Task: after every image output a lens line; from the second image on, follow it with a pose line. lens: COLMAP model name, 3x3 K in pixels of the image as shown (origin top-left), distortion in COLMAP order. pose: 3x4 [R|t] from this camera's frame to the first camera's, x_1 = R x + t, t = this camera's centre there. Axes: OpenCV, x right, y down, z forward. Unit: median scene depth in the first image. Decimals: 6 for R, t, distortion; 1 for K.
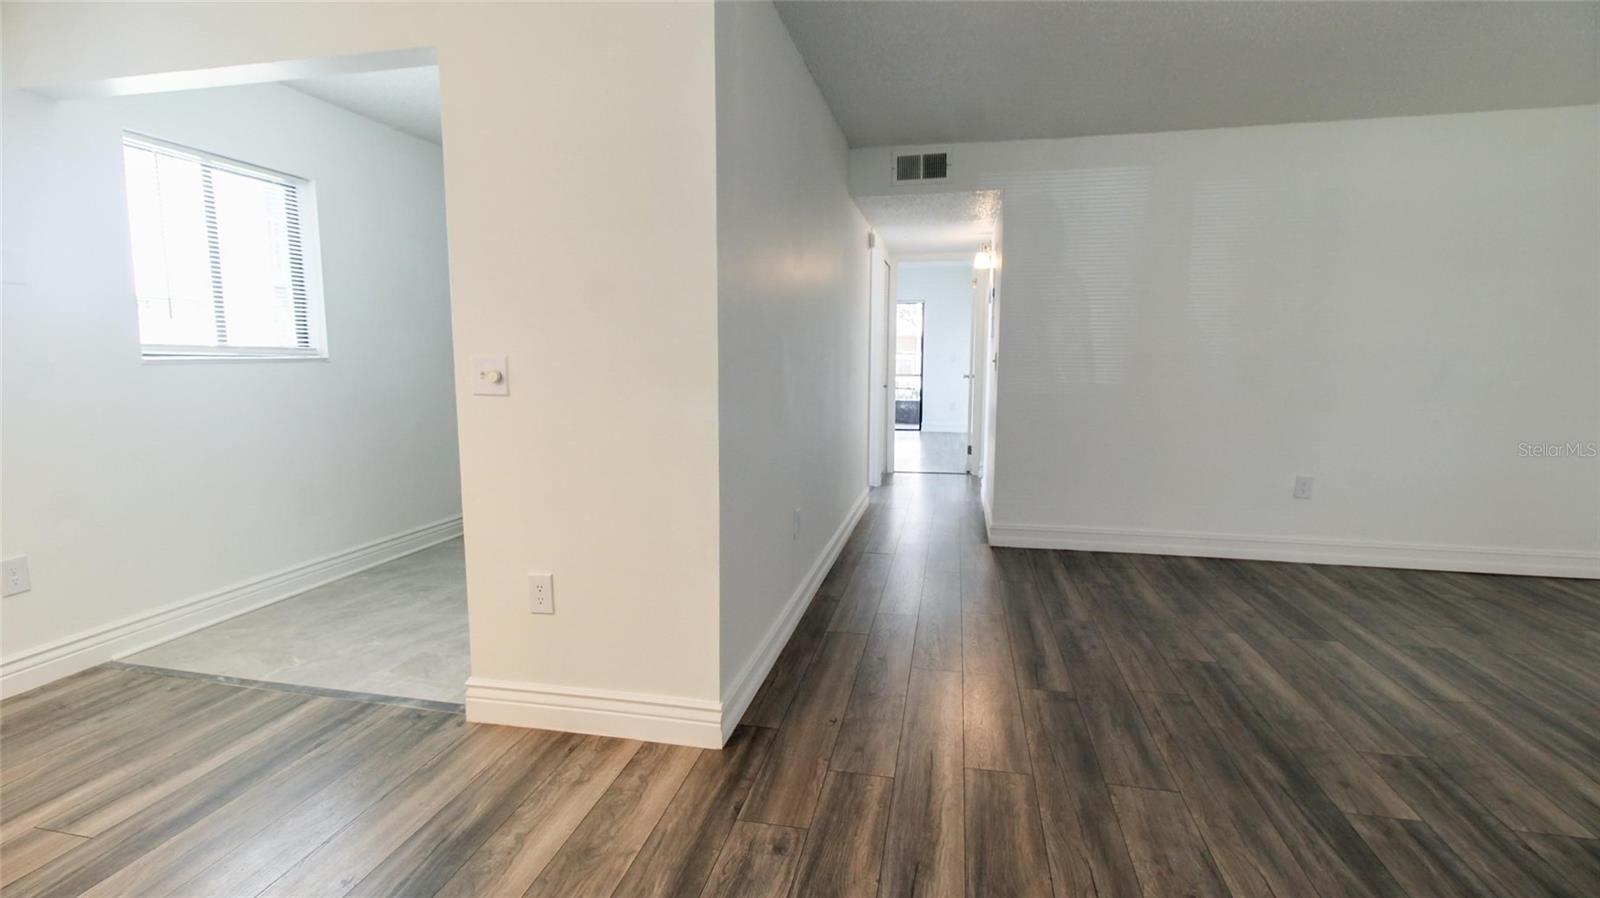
lens RADIAL K [[738.9, 0, 803.2], [0, 738.9, 441.8], [0, 0, 1]] dist [-0.001303, -0.002627]
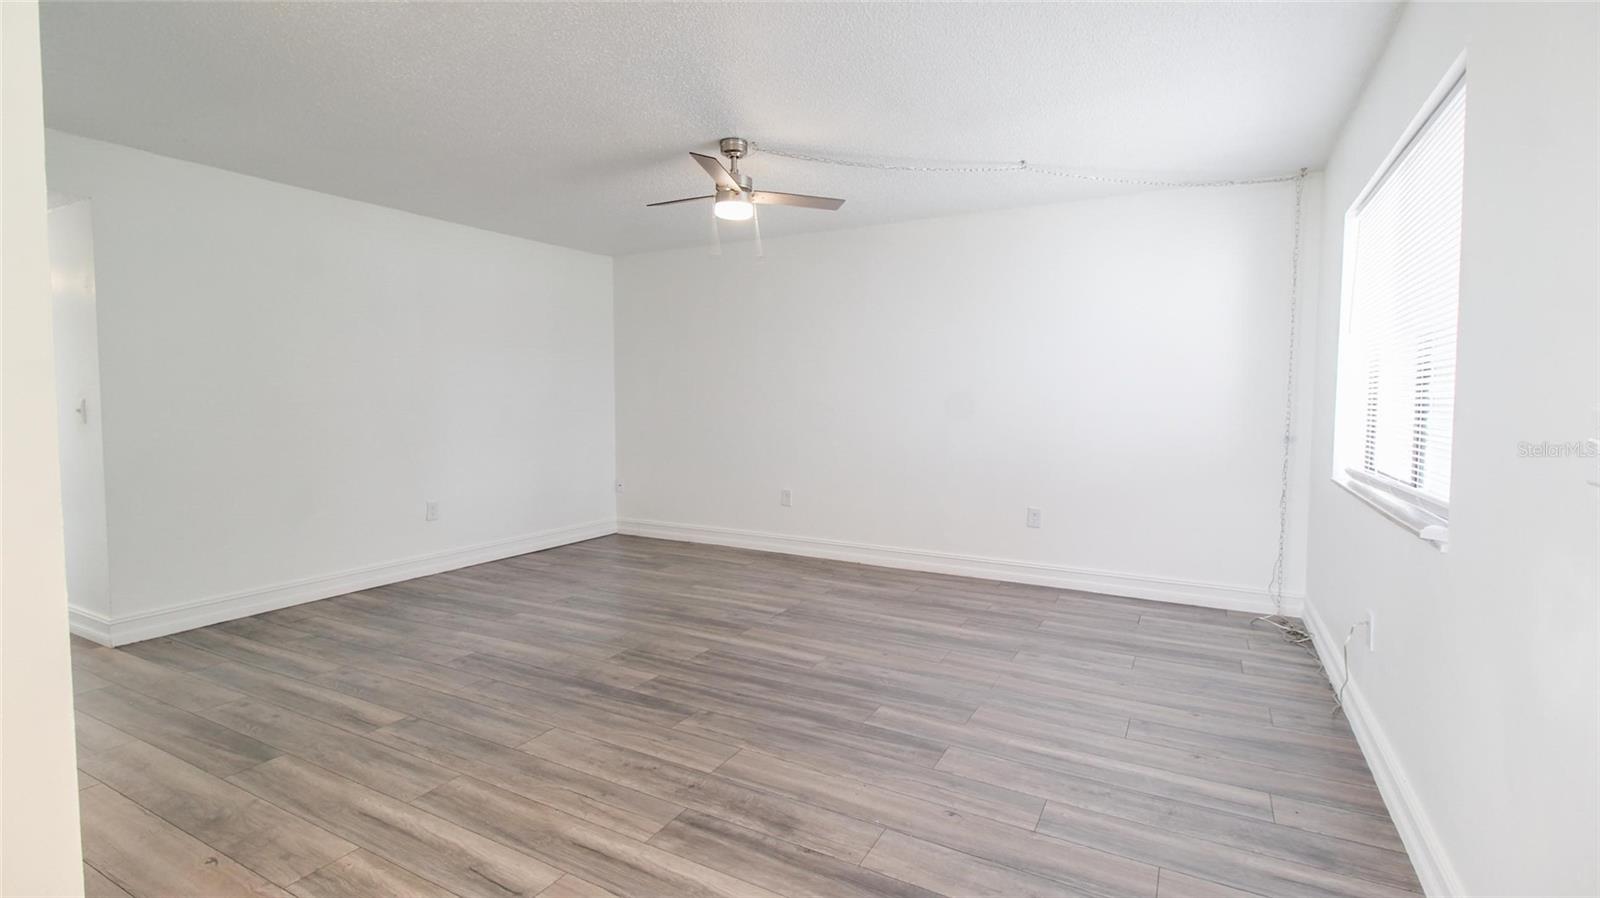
lens RADIAL K [[738.9, 0, 804.1], [0, 738.9, 443.9], [0, 0, 1]] dist [-0.001303, -0.002627]
pose [[0.278935, -0.062538, 0.958271, -0.519185], [0.117975, 0.992550, 0.030435, -0.021130], [-0.953036, 0.104562, 0.284235, 0.109617]]
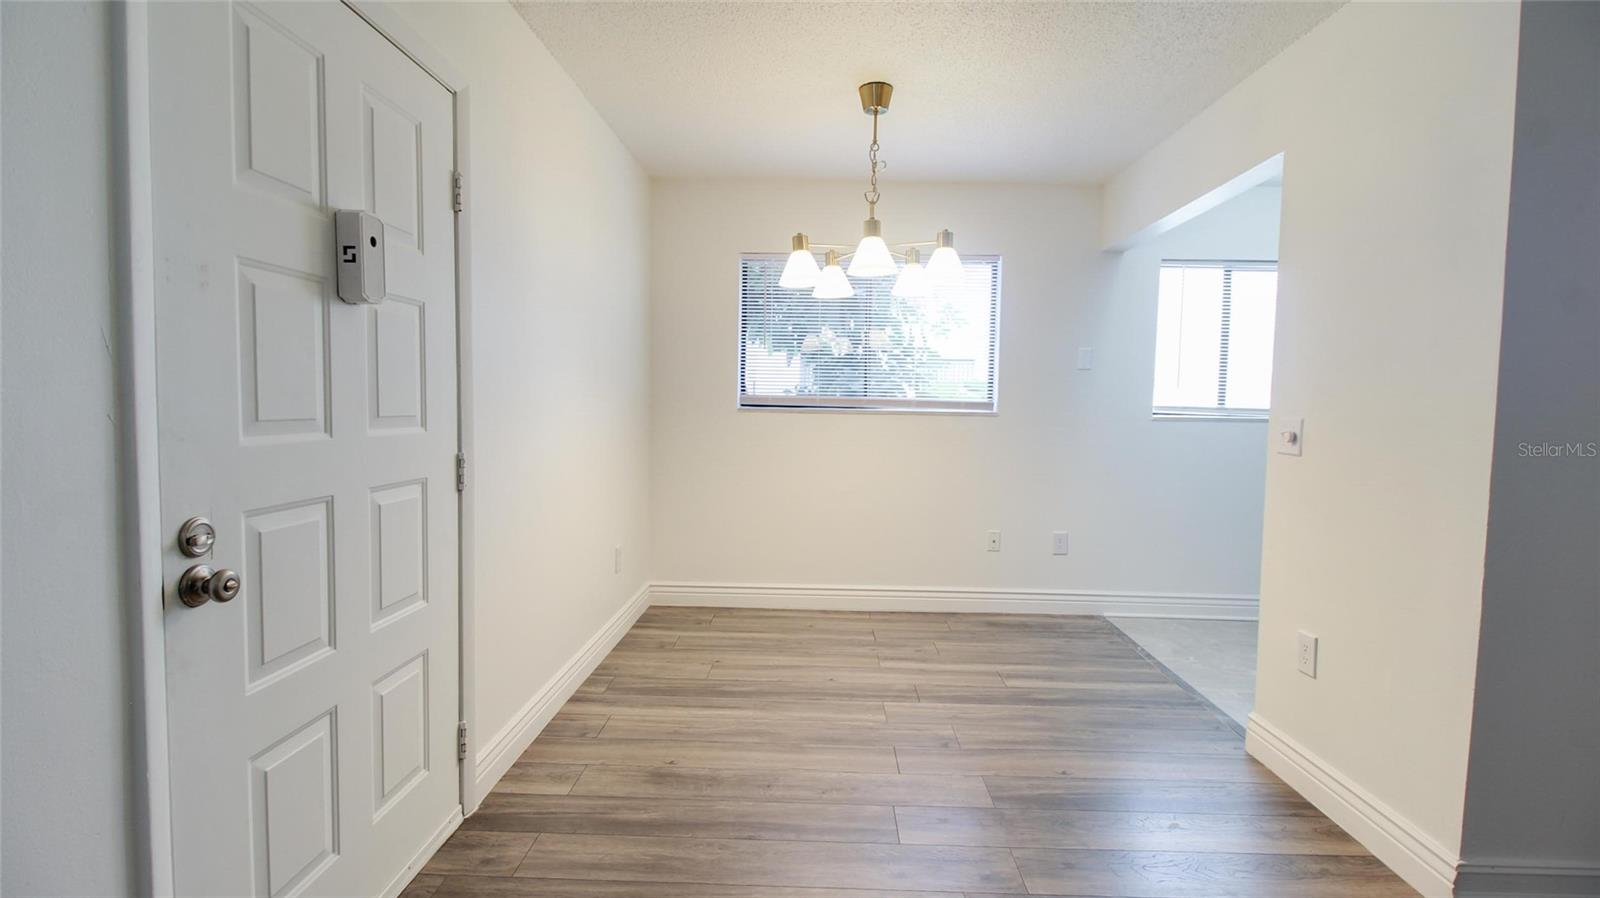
lens RADIAL K [[738.9, 0, 808.7], [0, 738.9, 448.3], [0, 0, 1]] dist [-0.001303, -0.002627]
pose [[0.176716, 0.060664, -0.982391, 0.473341], [-0.137029, 0.989895, 0.036478, -0.014056], [0.974677, 0.128170, 0.183243, 0.112941]]
